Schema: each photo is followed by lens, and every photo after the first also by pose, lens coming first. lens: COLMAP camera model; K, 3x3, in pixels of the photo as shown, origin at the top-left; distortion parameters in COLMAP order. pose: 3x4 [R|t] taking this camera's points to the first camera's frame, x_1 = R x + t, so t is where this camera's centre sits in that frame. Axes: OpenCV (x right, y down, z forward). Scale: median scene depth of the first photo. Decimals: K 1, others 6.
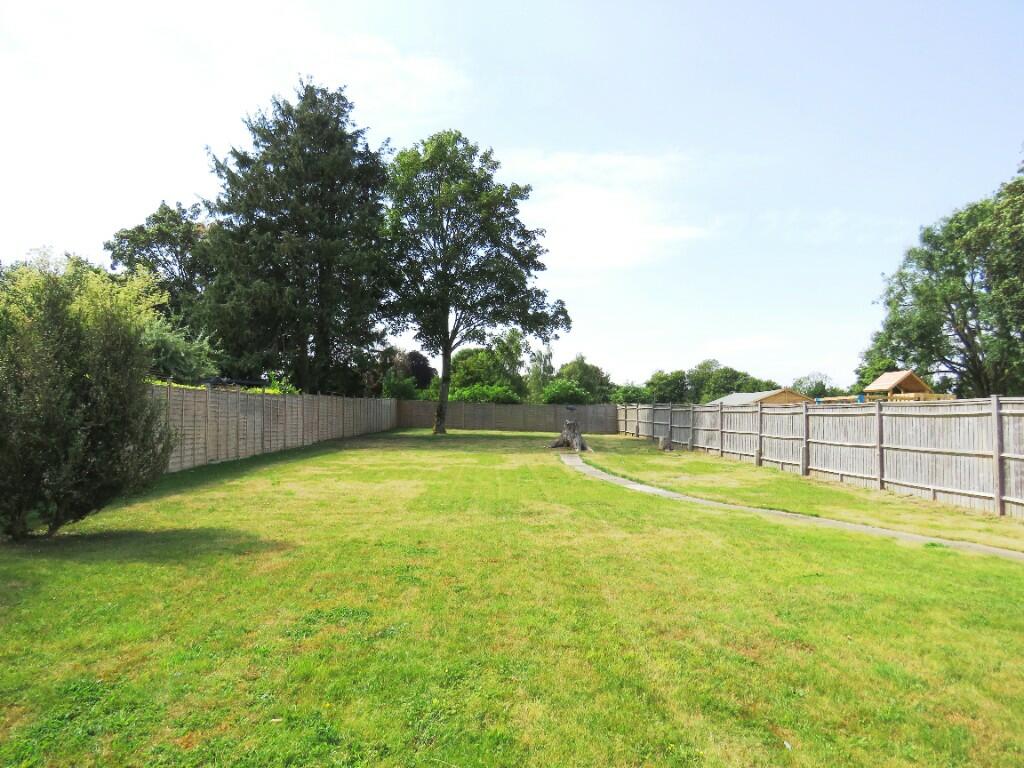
lens RADIAL K [[639.3, 0, 512.0], [0, 639.3, 385.2], [0, 0, 1]] dist [-0.002378, -0.000934]
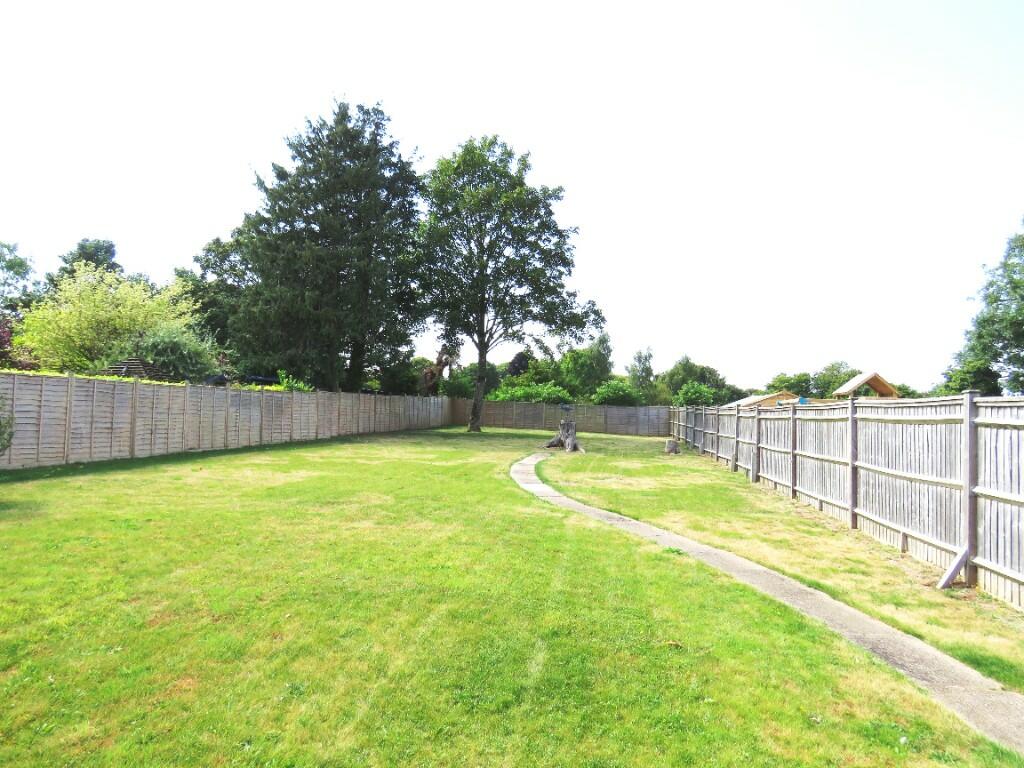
lens RADIAL K [[639.3, 0, 514.1], [0, 639.3, 382.5], [0, 0, 1]] dist [-0.002378, -0.000934]
pose [[0.983997, 0.009472, -0.177936, 0.143456], [-0.010391, 0.999937, -0.004234, 0.000535], [0.177884, 0.006015, 0.984033, 0.001355]]
